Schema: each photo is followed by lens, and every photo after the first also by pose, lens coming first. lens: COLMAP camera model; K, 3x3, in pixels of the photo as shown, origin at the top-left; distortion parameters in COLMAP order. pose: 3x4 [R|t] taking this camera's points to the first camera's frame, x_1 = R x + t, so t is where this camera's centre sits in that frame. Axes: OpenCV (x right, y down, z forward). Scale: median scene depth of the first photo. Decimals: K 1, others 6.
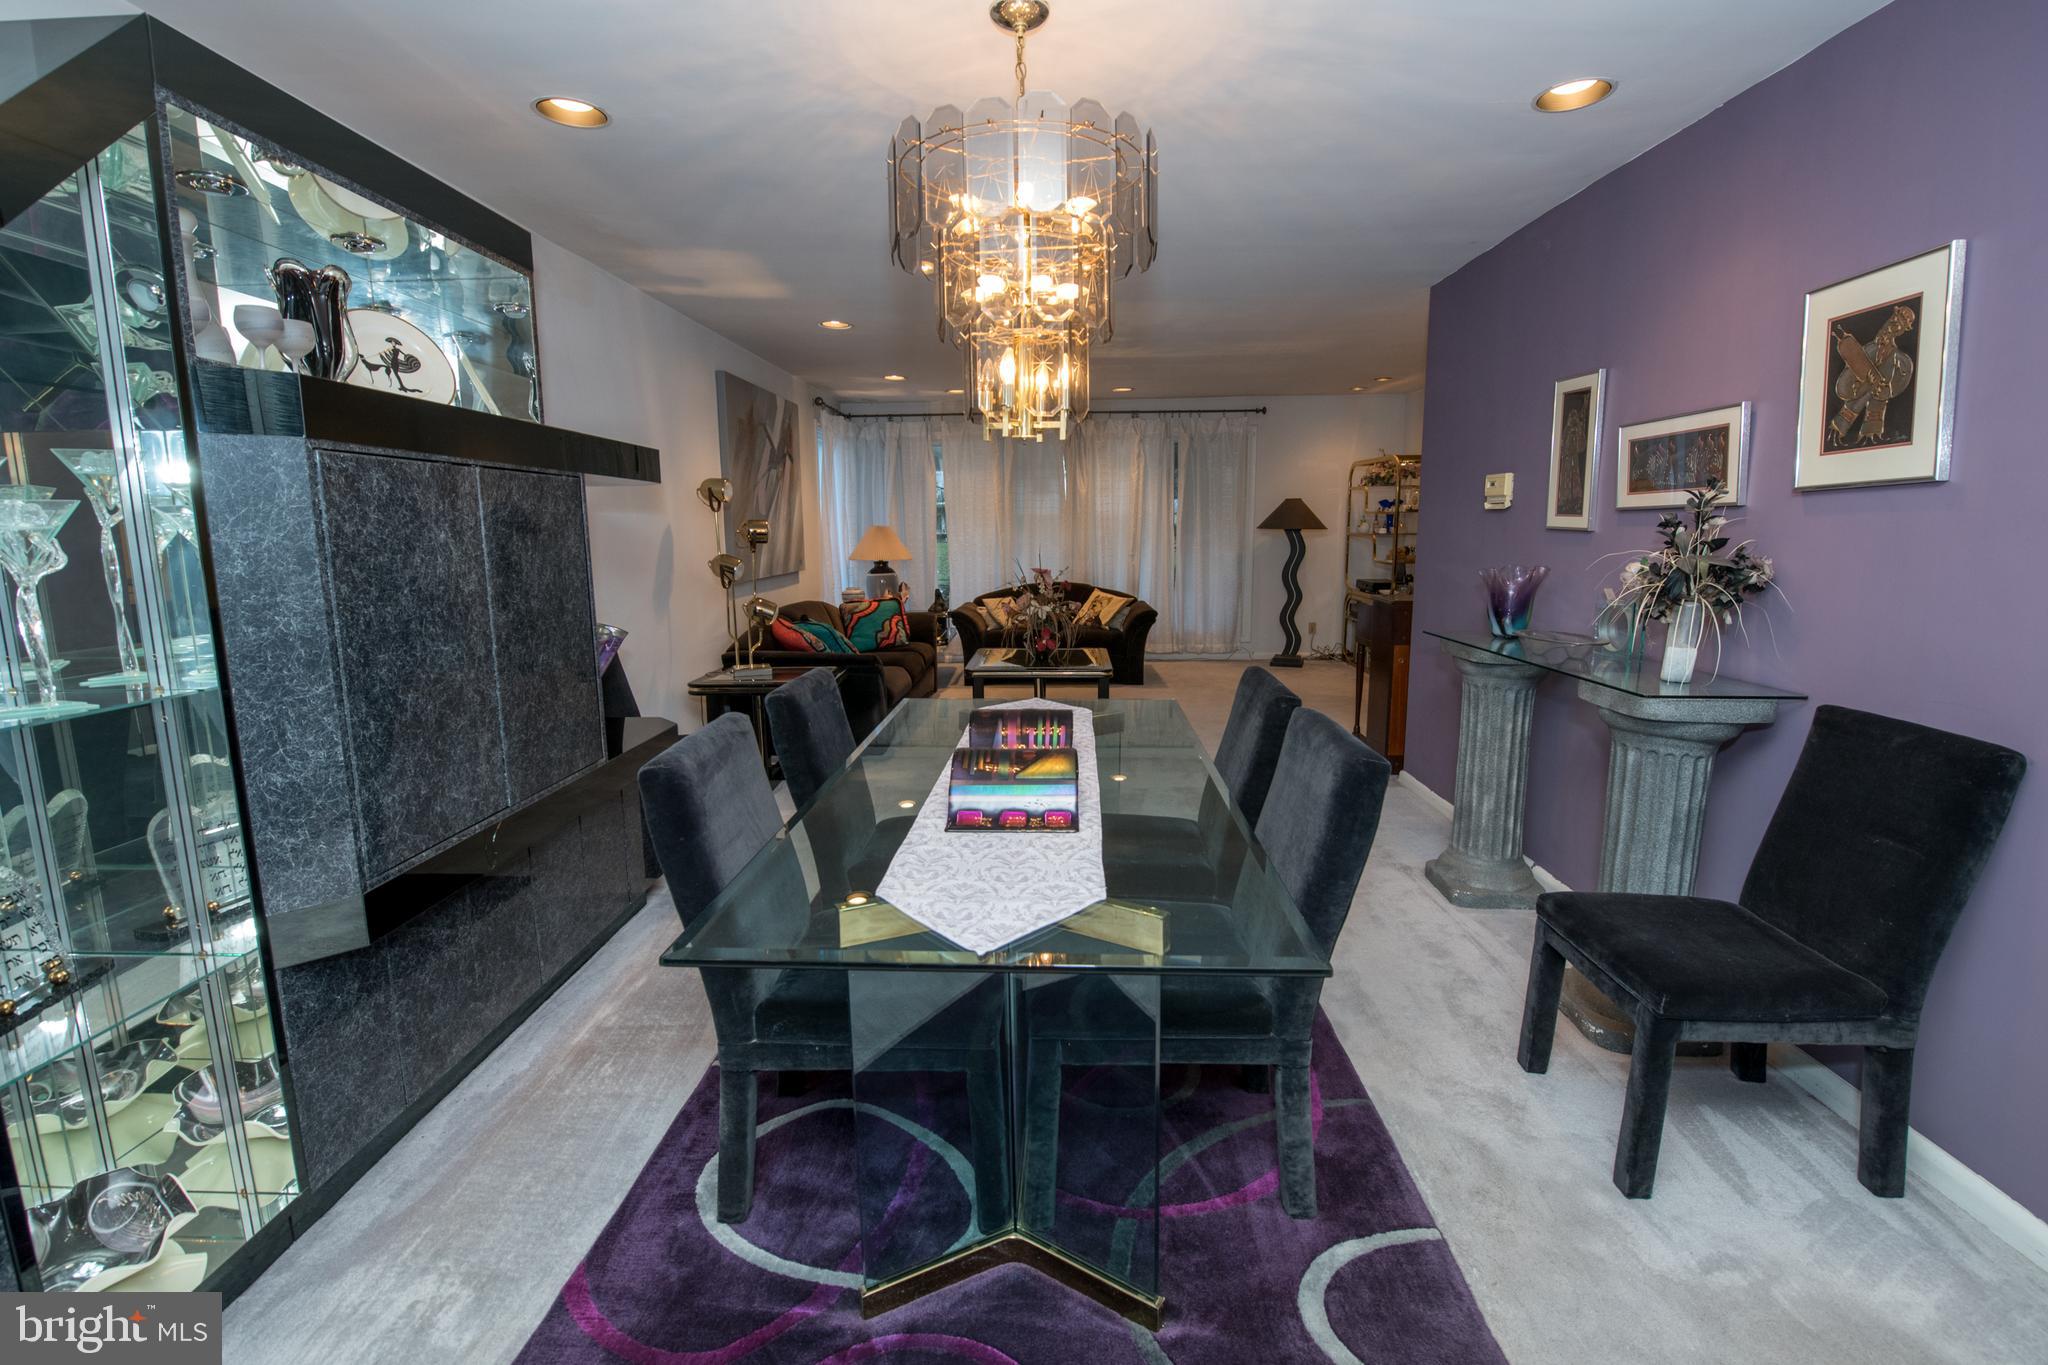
lens RADIAL K [[912.0, 0, 1031.5], [0, 912.0, 662.9], [0, 0, 1]] dist [0.000594, -0.010946]
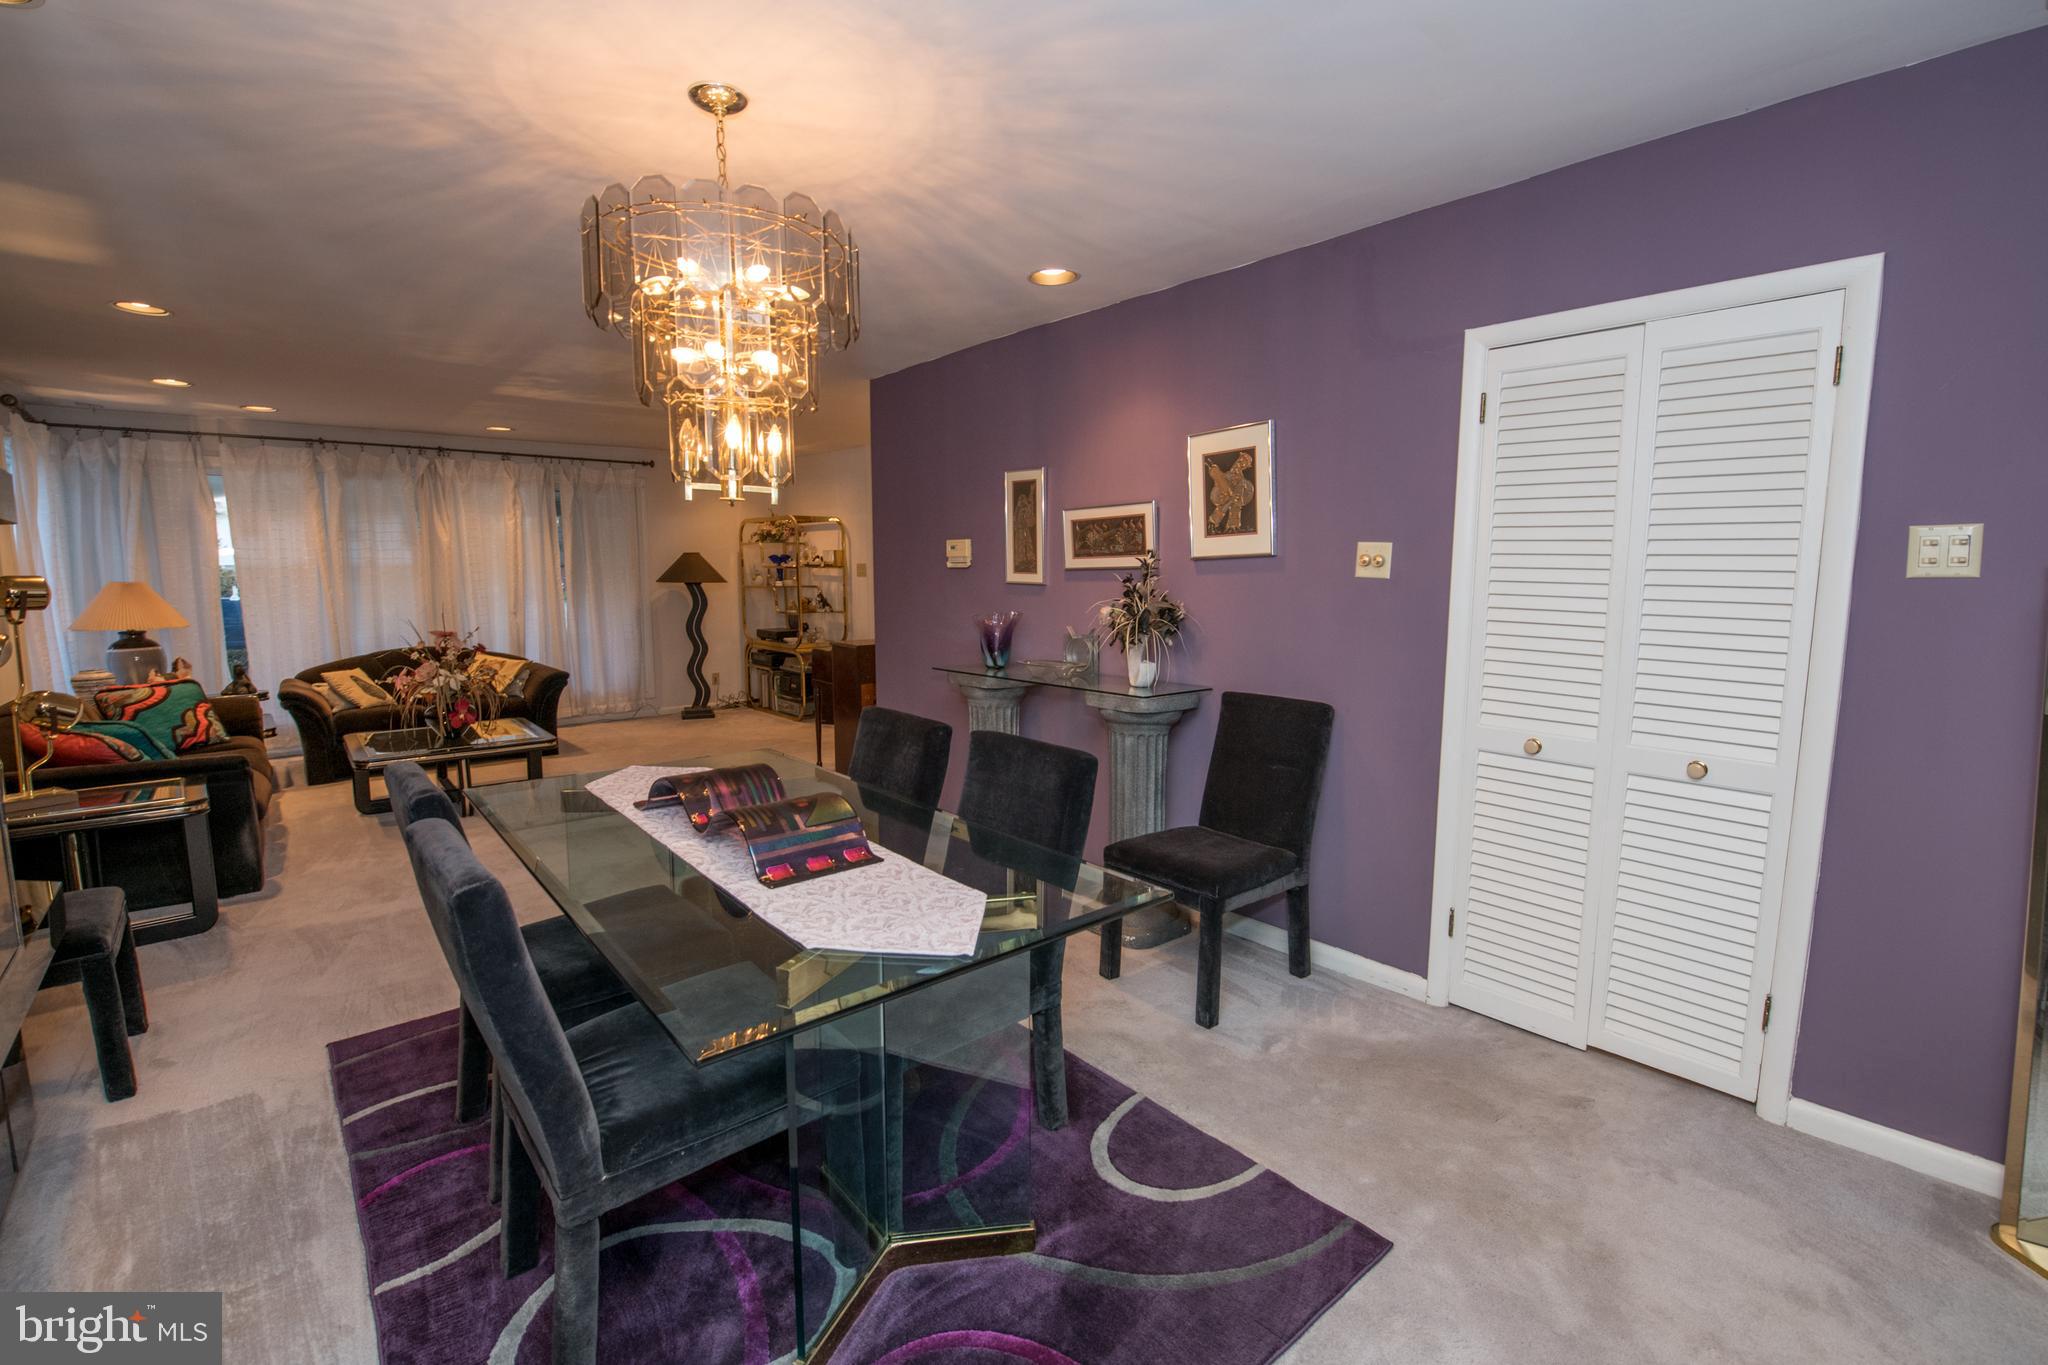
lens RADIAL K [[912.0, 0, 1031.5], [0, 912.0, 662.9], [0, 0, 1]] dist [0.000594, -0.010946]
pose [[0.730460, -0.065213, 0.679835, -0.412959], [0.102286, 0.994649, -0.014491, -0.014242], [-0.675253, 0.080123, 0.733222, 0.034784]]
